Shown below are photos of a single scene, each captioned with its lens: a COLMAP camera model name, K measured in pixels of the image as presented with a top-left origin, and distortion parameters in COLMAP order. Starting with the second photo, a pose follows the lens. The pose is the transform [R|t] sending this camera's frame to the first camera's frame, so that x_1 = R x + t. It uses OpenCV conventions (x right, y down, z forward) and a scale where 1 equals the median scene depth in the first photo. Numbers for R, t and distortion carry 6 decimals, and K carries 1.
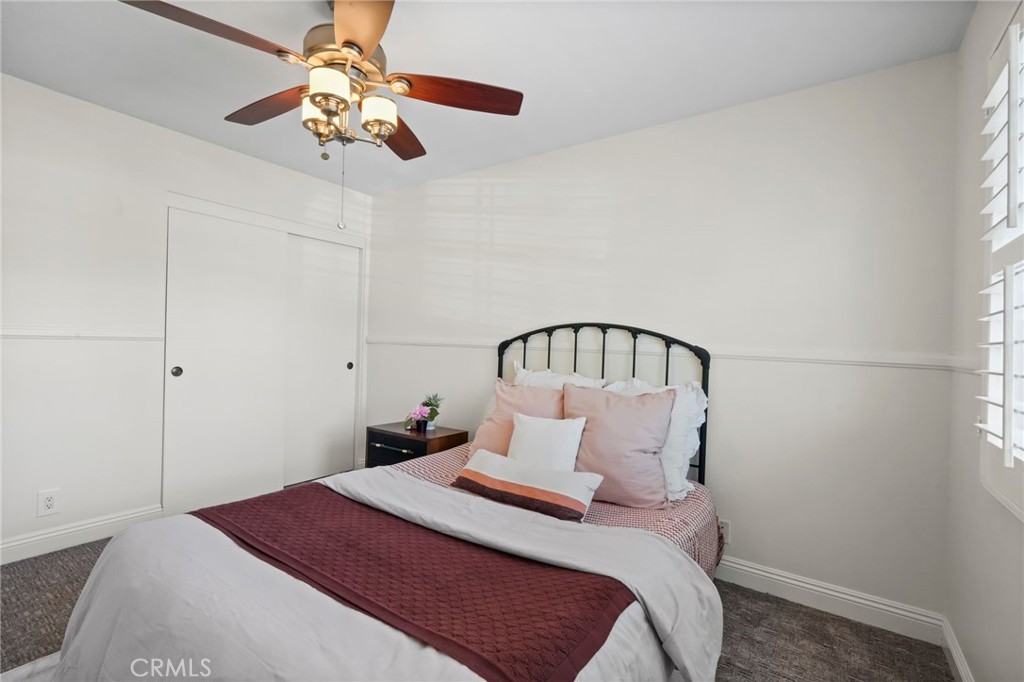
lens RADIAL K [[464.2, 0, 508.5], [0, 464.2, 335.9], [0, 0, 1]] dist [-0.003827, 0.000944]
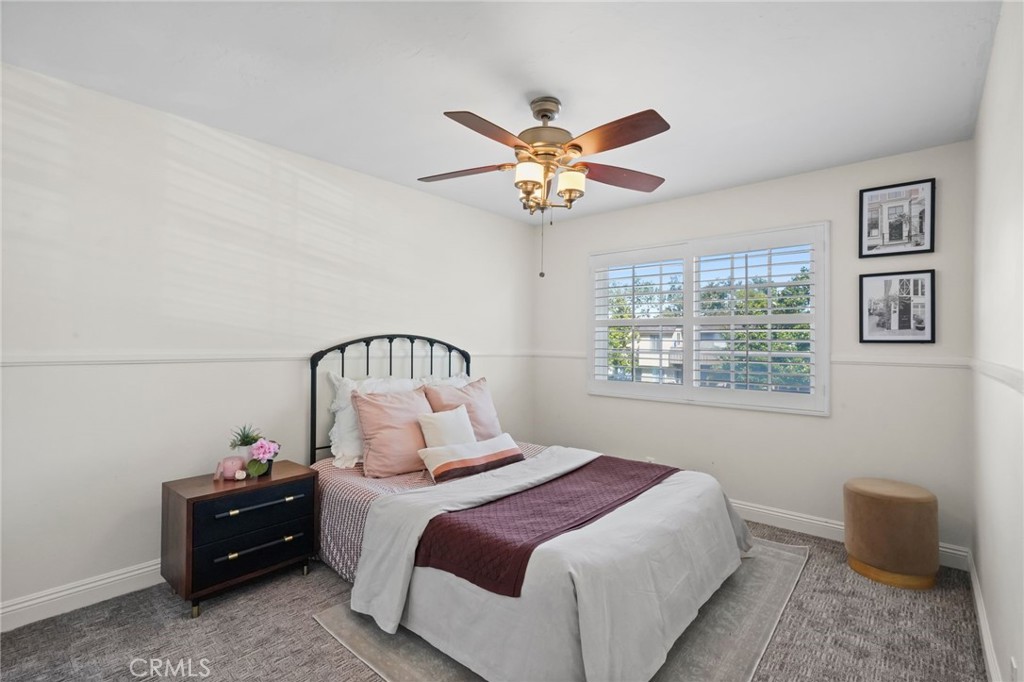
lens RADIAL K [[464.2, 0, 508.8], [0, 464.2, 342.4], [0, 0, 1]] dist [-0.003827, 0.000944]
pose [[0.109258, -0.038375, 0.993272, -1.016241], [-0.033481, 0.998545, 0.042261, -0.068548], [-0.993449, -0.037873, 0.107814, 0.576906]]
